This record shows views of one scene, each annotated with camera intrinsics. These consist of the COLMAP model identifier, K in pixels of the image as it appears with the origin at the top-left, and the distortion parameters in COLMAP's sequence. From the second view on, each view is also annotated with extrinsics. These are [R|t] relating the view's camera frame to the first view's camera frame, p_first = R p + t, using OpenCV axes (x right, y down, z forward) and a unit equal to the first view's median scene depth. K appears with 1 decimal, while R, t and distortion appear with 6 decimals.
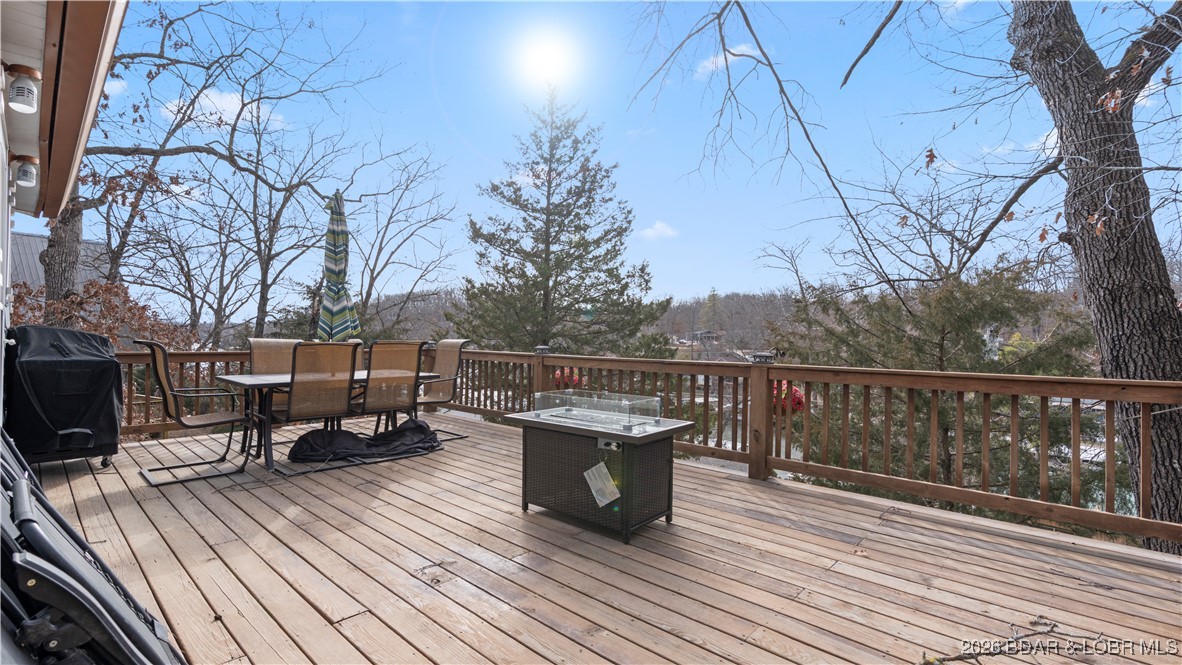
lens RADIAL K [[540.7, 0, 592.2], [0, 540.7, 331.5], [0, 0, 1]] dist [0.001598, 0.000161]
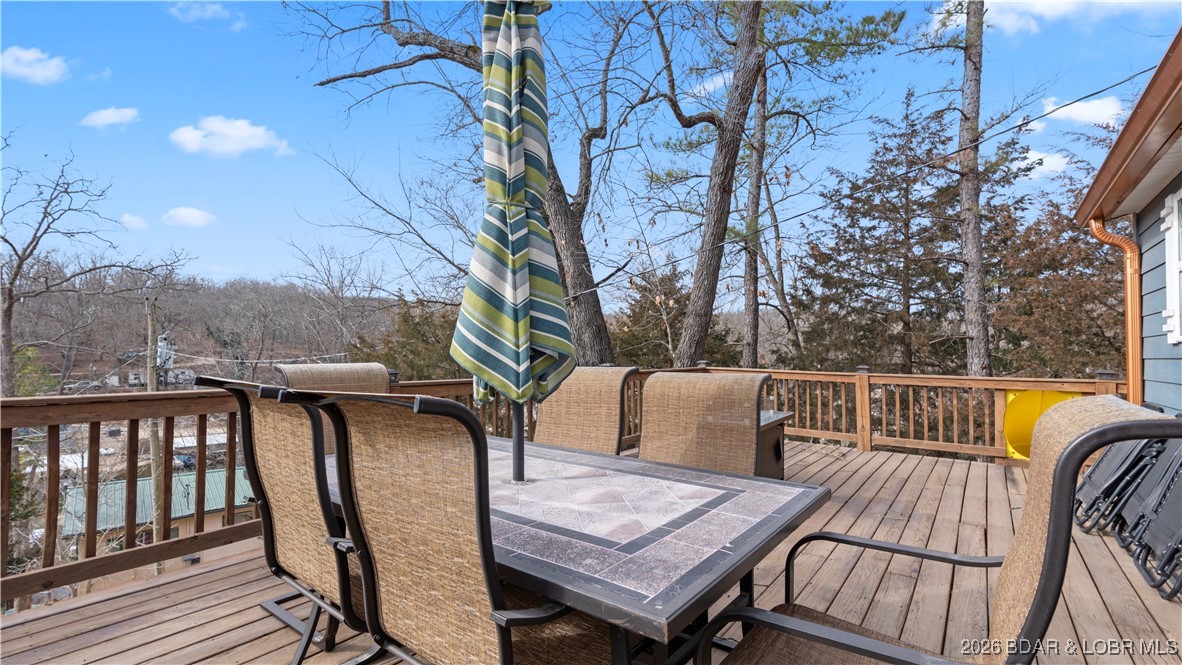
lens RADIAL K [[540.7, 0, 591.6], [0, 540.7, 335.5], [0, 0, 1]] dist [0.001598, 0.000161]
pose [[-0.120224, 0.015910, 0.992619, -0.800540], [-0.004303, 0.999854, -0.016547, -0.004356], [-0.992737, -0.006260, -0.120138, 0.967026]]
